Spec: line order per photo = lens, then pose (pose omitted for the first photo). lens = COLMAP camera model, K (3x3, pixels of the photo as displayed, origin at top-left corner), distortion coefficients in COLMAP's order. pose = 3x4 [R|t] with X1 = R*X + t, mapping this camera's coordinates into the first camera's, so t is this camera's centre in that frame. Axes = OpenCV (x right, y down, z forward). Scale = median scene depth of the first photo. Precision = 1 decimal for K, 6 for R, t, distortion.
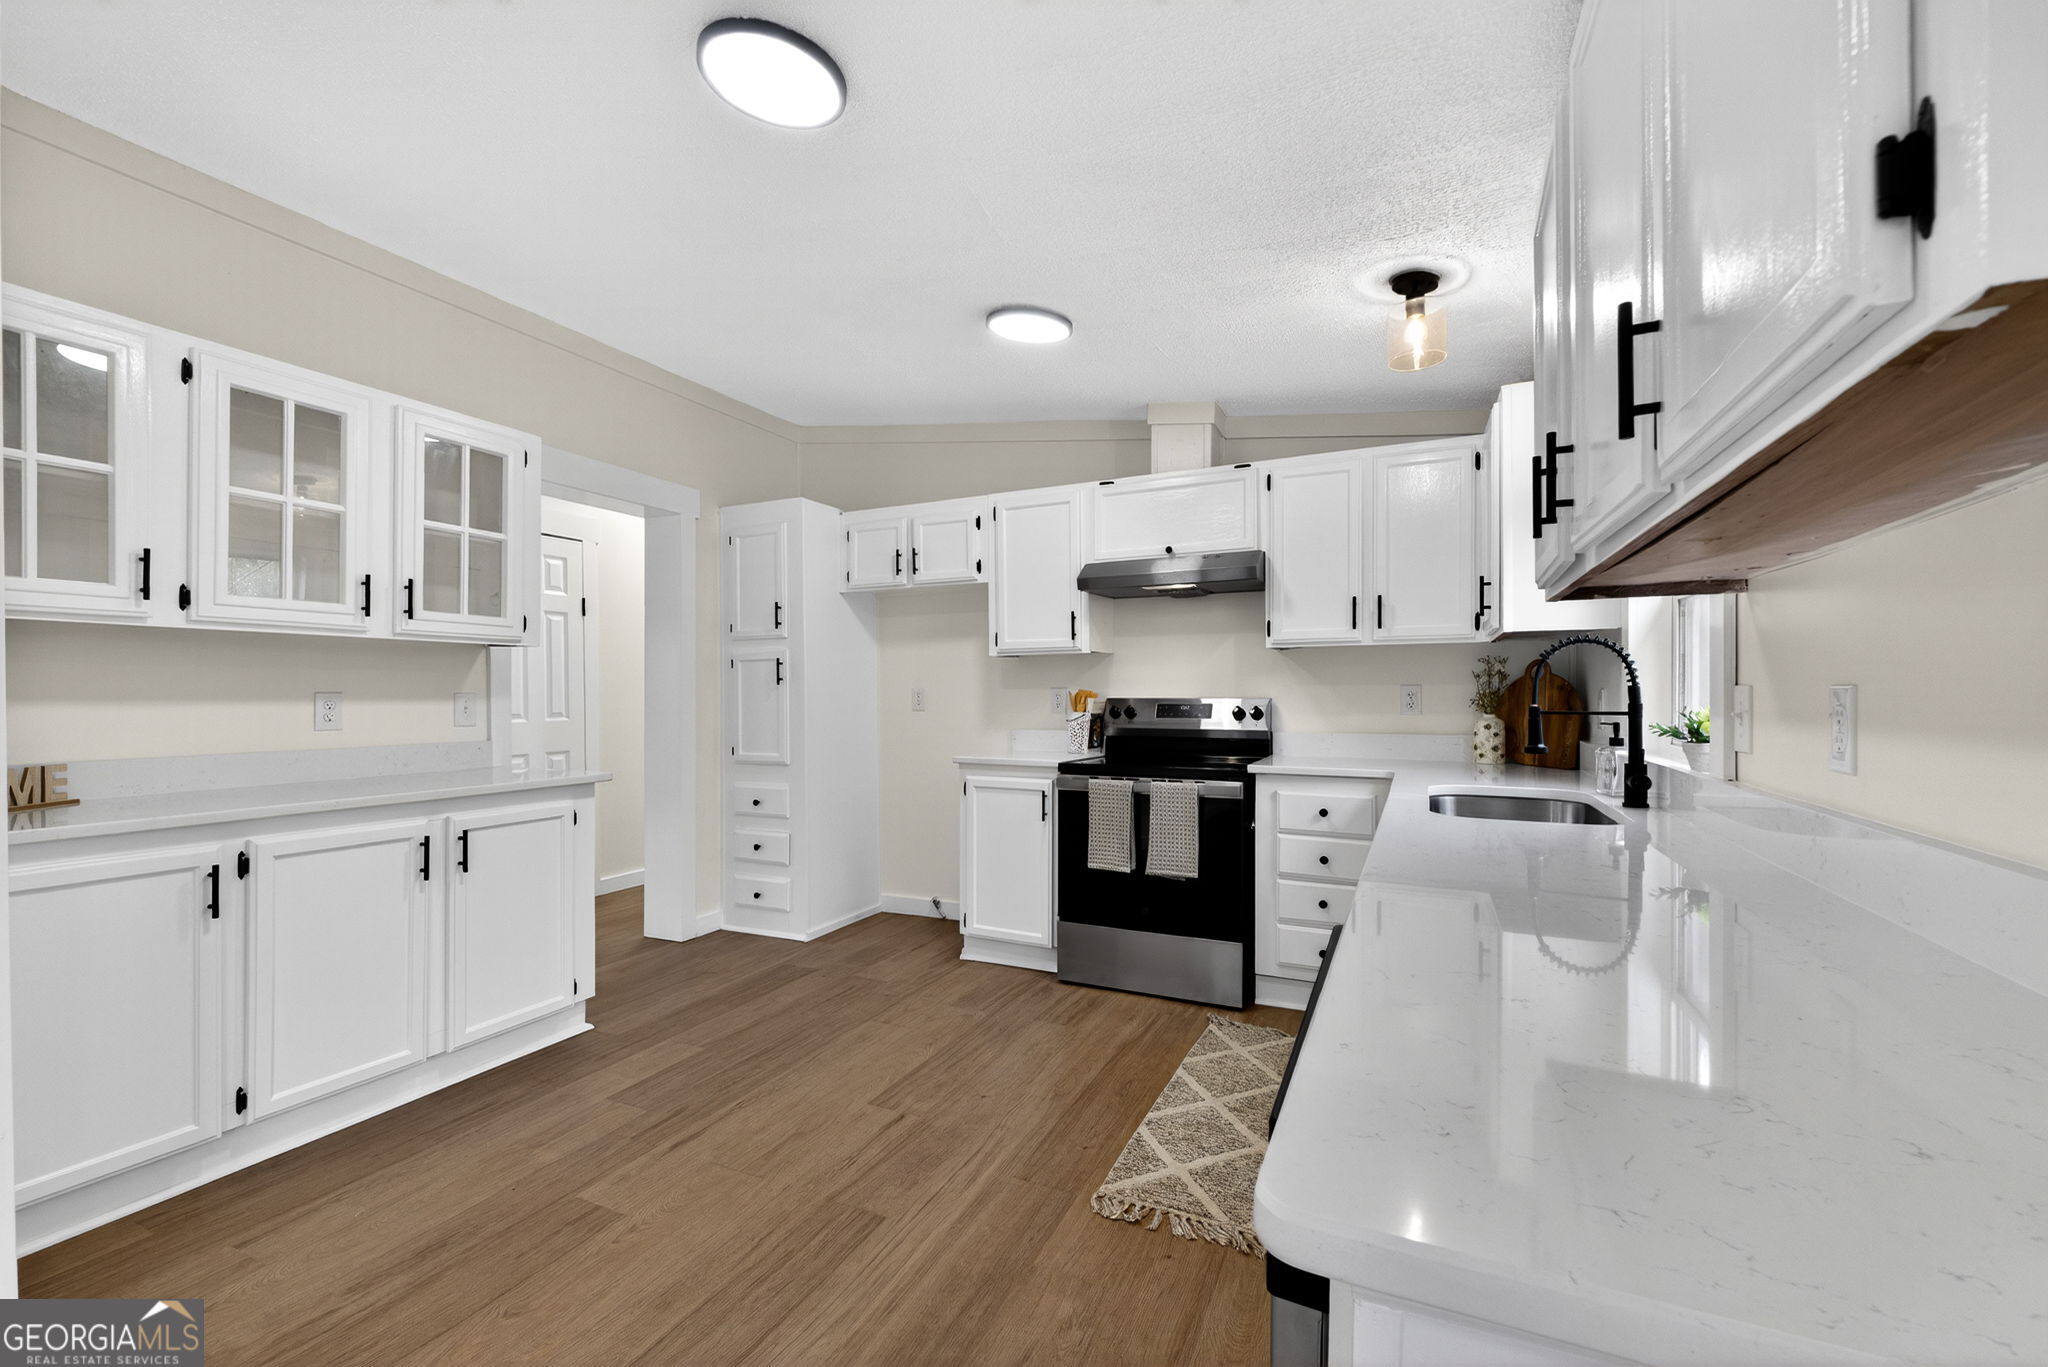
lens RADIAL K [[862.2, 0, 1024.0], [0, 862.2, 683.5], [0, 0, 1]] dist [0.003516, 0.000040]
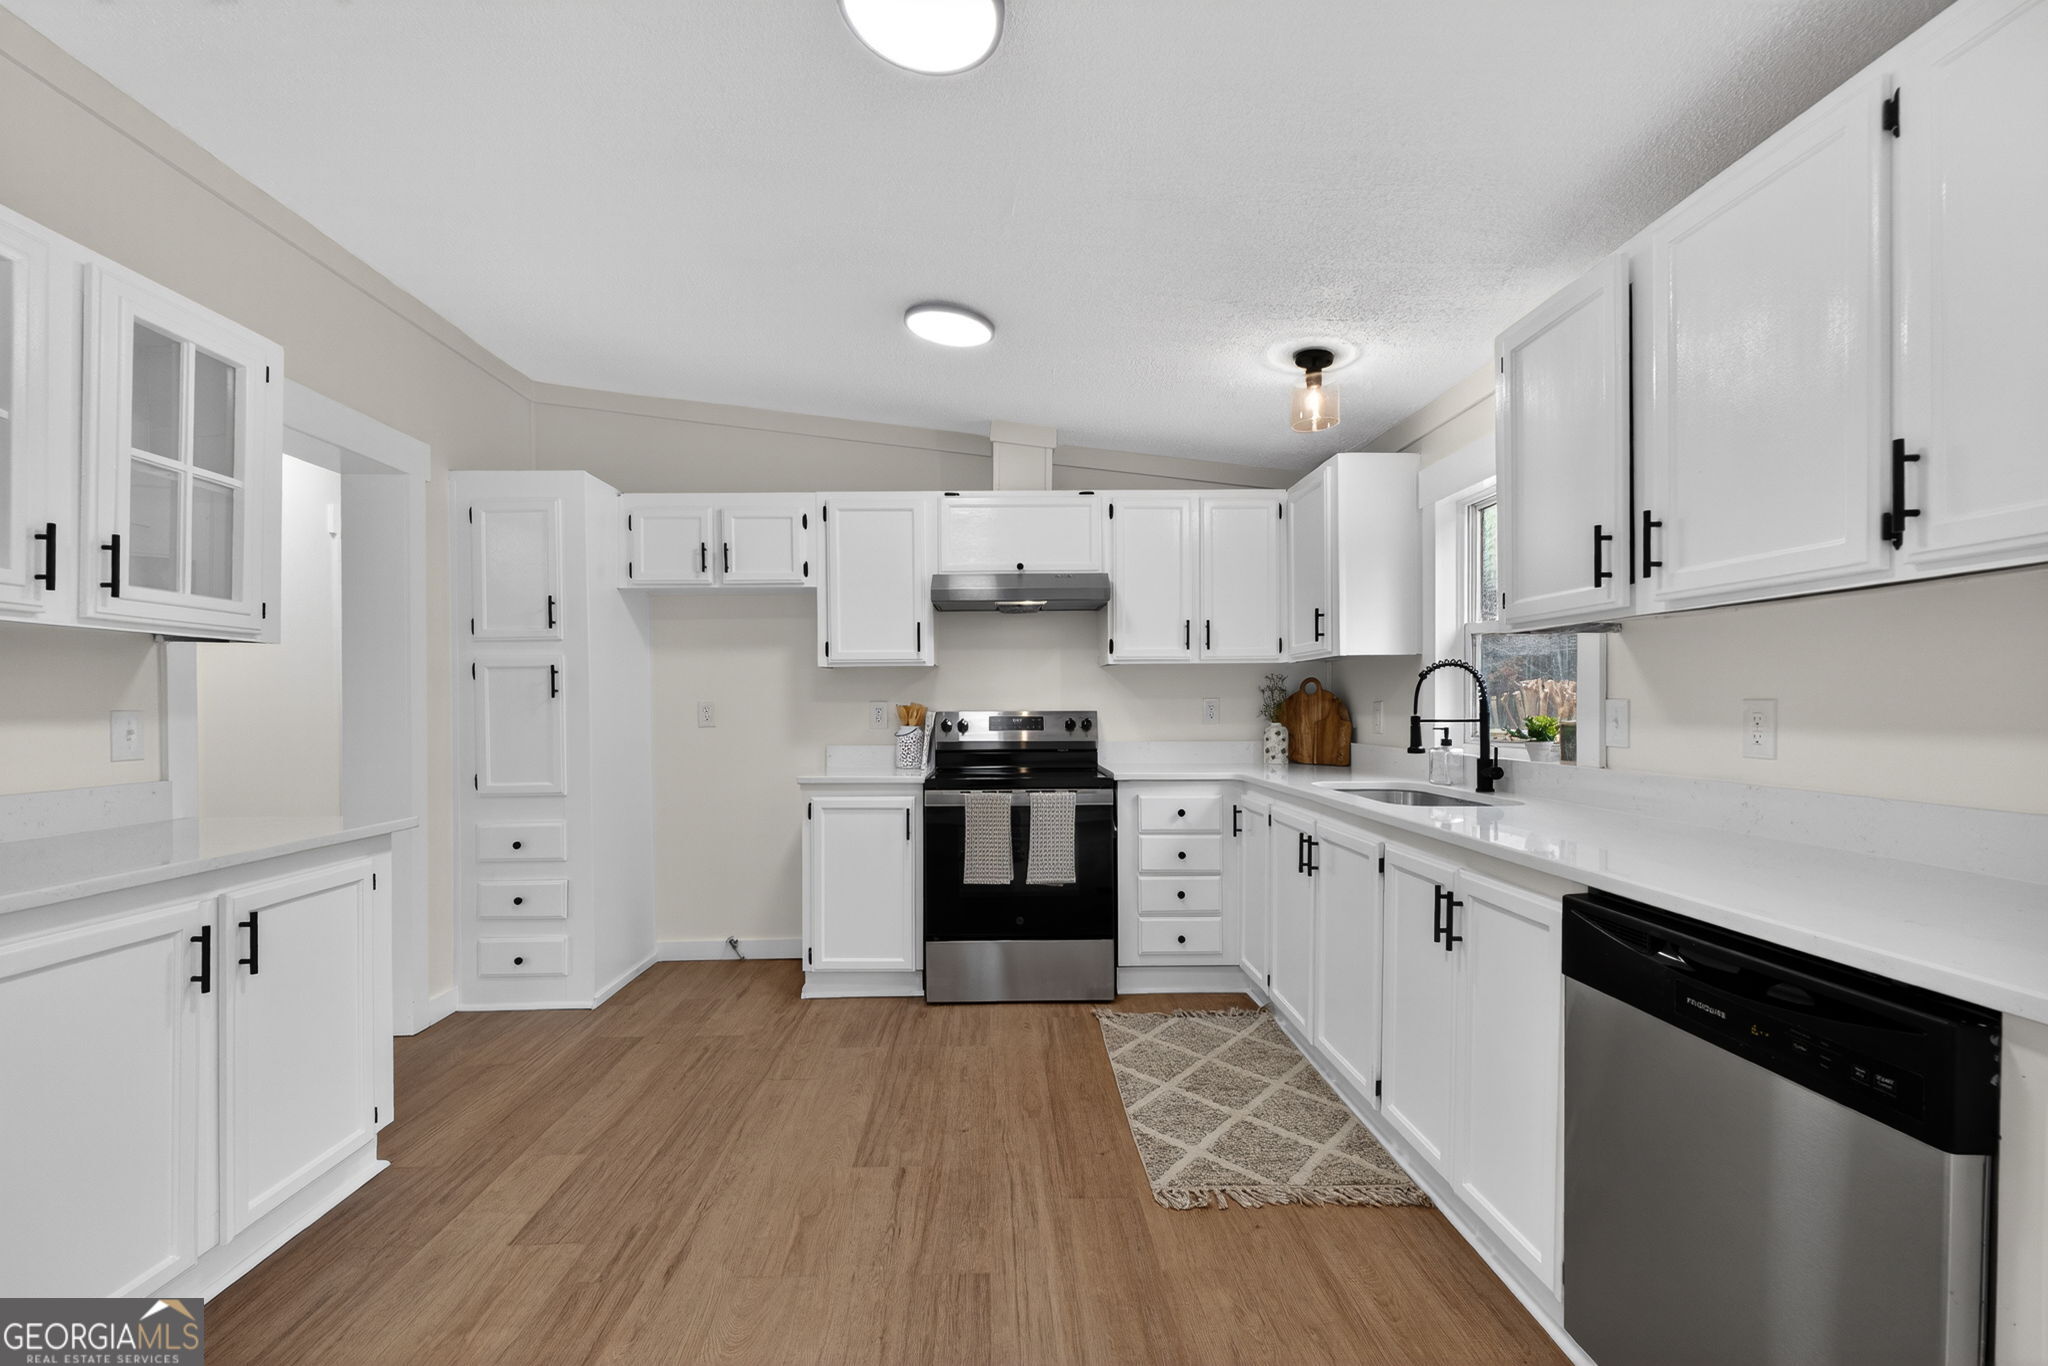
lens RADIAL K [[863.3, 0, 1021.3], [0, 863.3, 694.9], [0, 0, 1]] dist [0.000804, -0.000015]
pose [[0.891649, 0.001834, 0.452723, -0.322571], [-0.001301, 0.999998, -0.001490, -0.000895], [-0.452725, 0.000740, 0.891650, 0.091814]]
